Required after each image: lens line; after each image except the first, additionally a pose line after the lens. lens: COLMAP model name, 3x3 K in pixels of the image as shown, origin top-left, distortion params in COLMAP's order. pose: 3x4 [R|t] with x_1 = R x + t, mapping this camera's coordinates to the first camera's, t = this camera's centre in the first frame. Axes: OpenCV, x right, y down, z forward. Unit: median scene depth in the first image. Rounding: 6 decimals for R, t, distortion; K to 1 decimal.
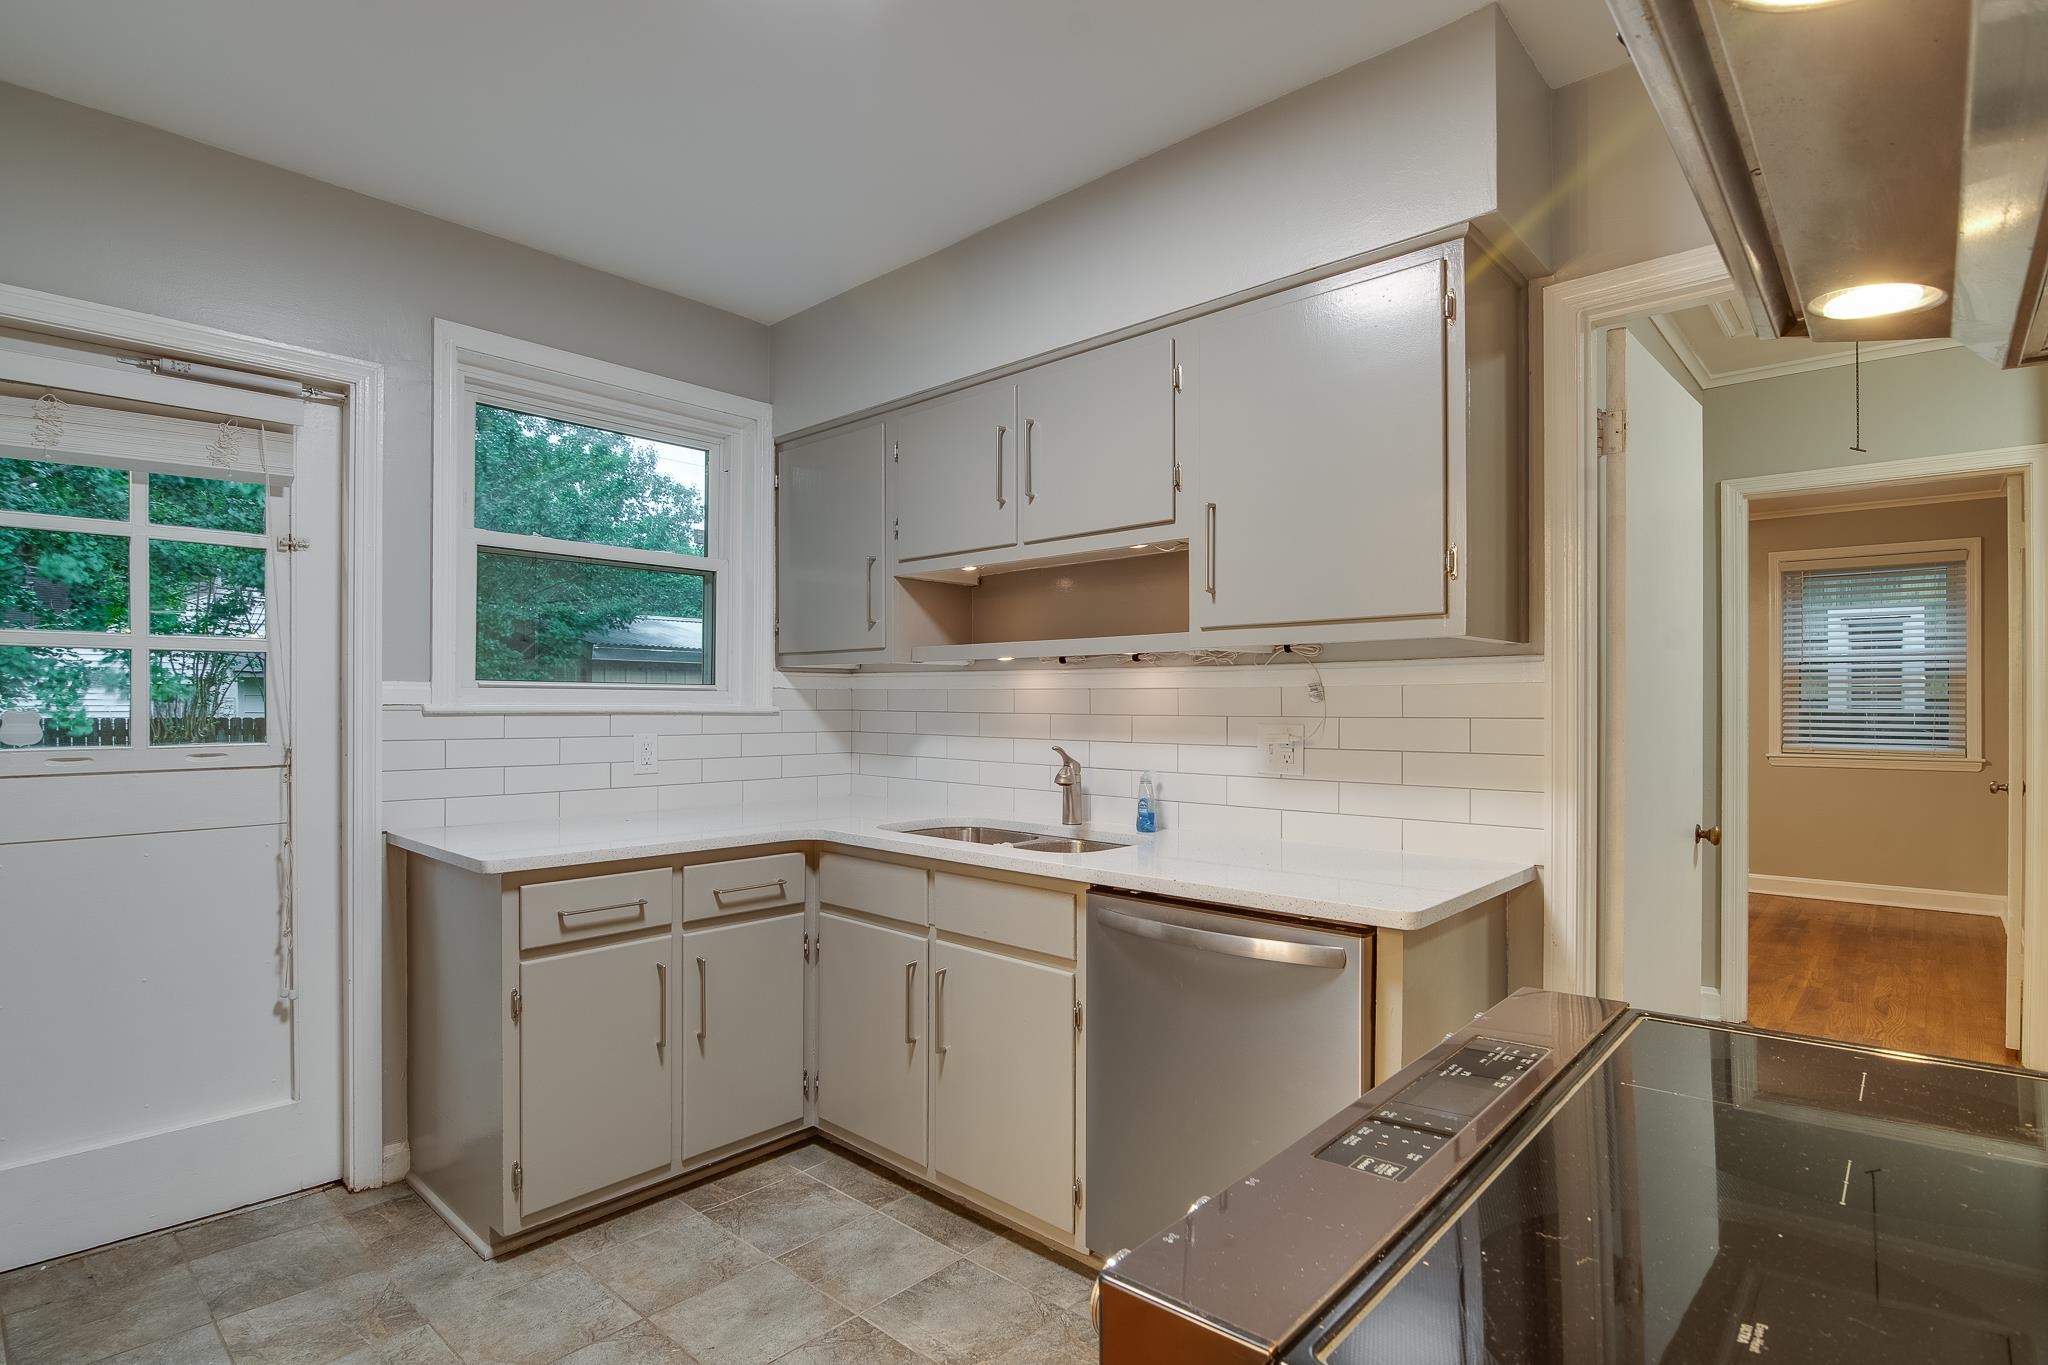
lens RADIAL K [[1022.4, 0, 1025.6], [0, 1022.4, 691.0], [0, 0, 1]] dist [-0.003292, -0.013339]
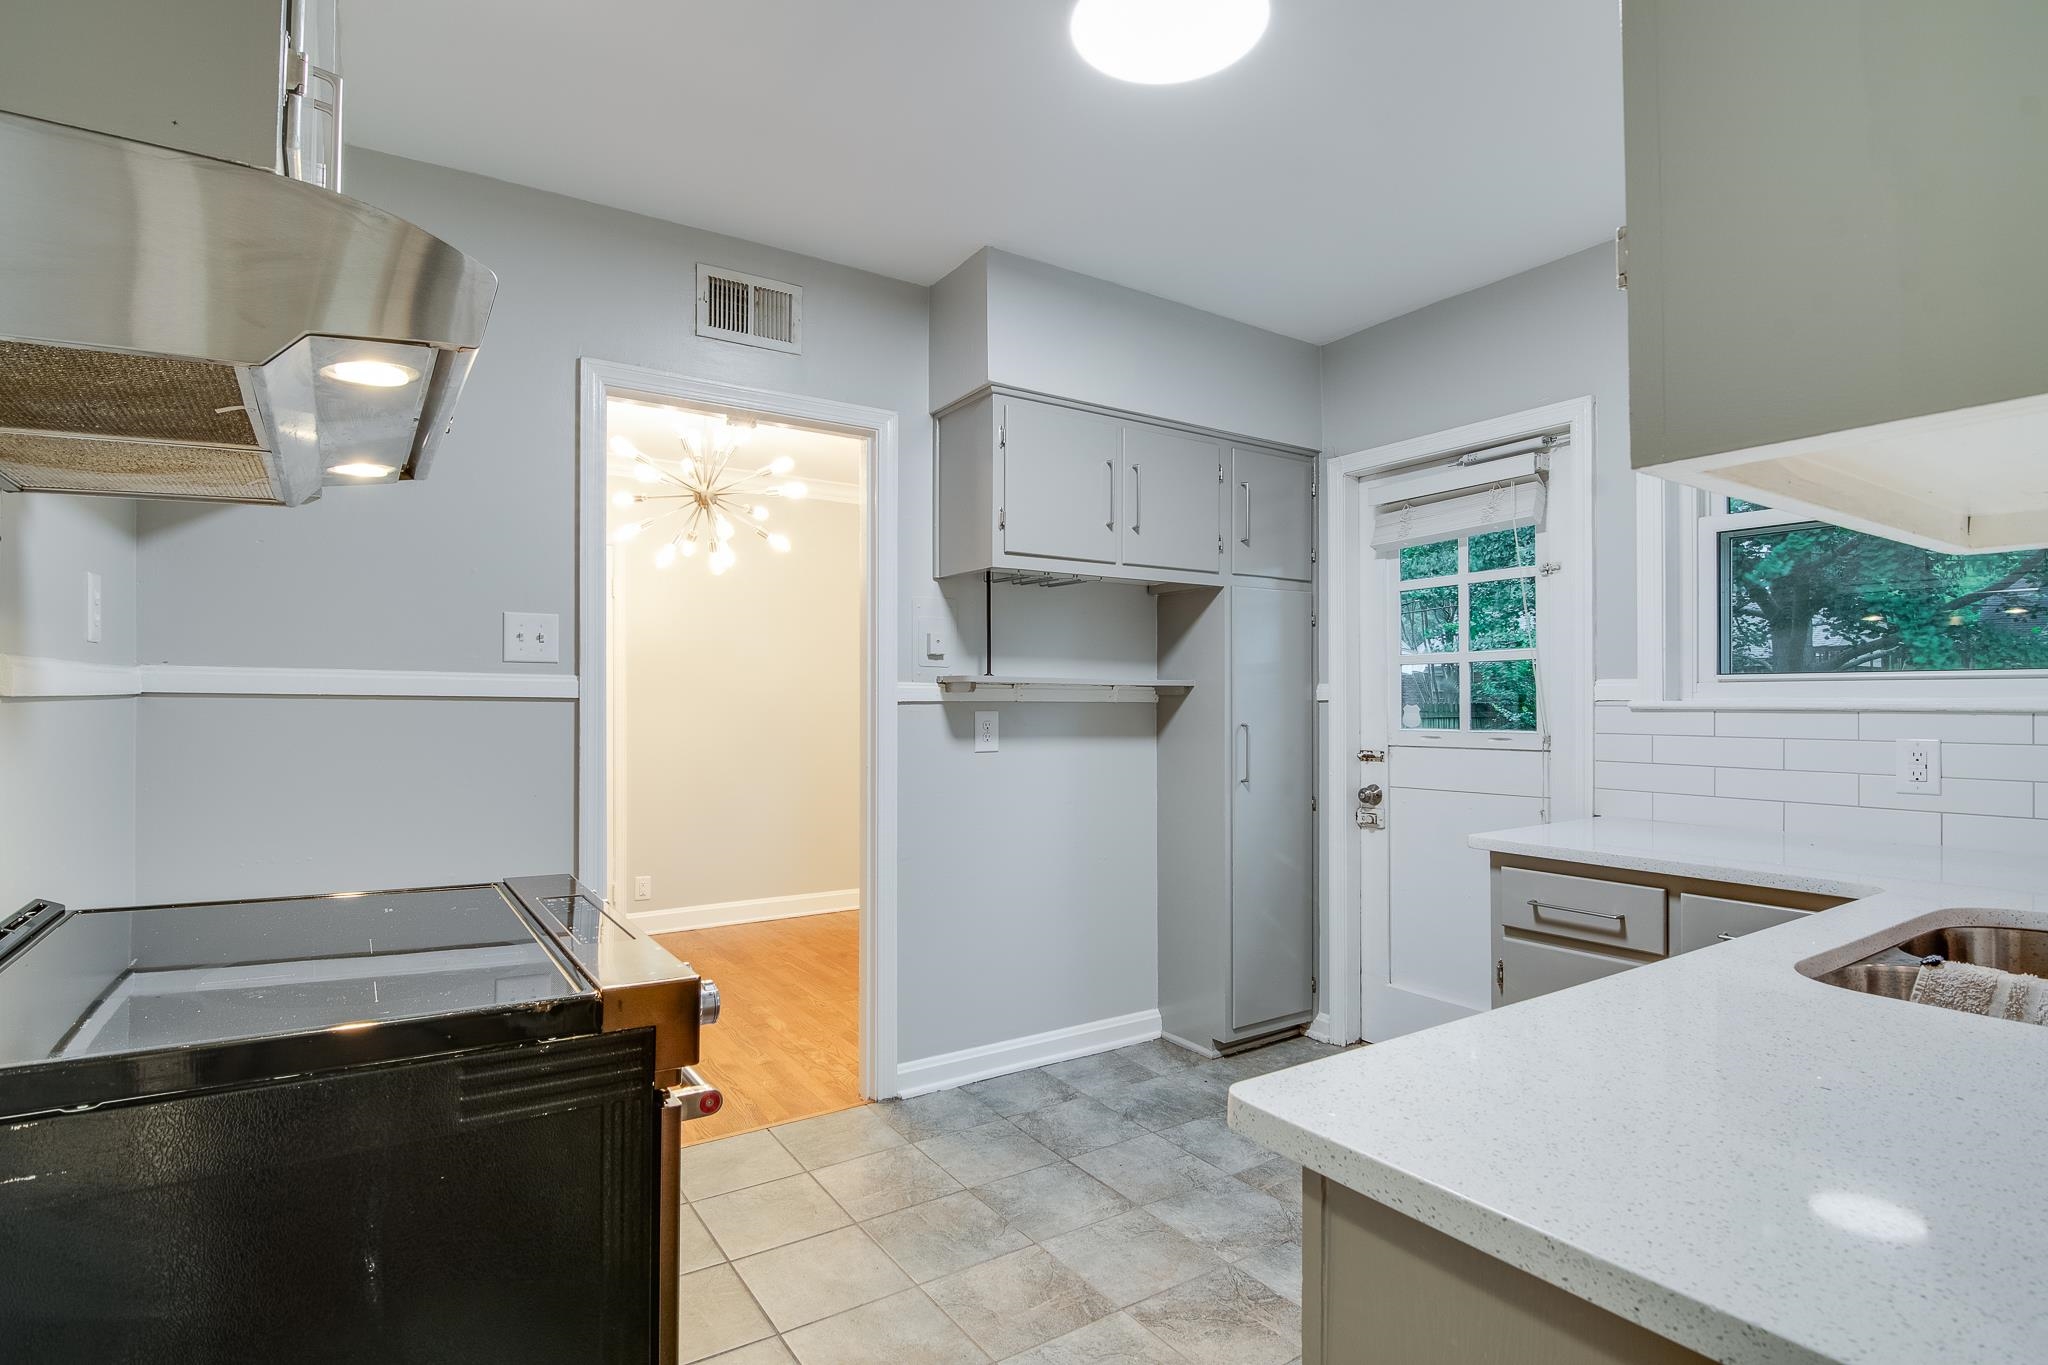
lens RADIAL K [[1022.4, 0, 1025.6], [0, 1022.4, 691.0], [0, 0, 1]] dist [-0.003292, -0.013339]
pose [[-0.257850, -0.013968, -0.966084, 0.623435], [0.012081, 0.999771, -0.017679, 0.015654], [0.966109, -0.016230, -0.257622, 0.714128]]
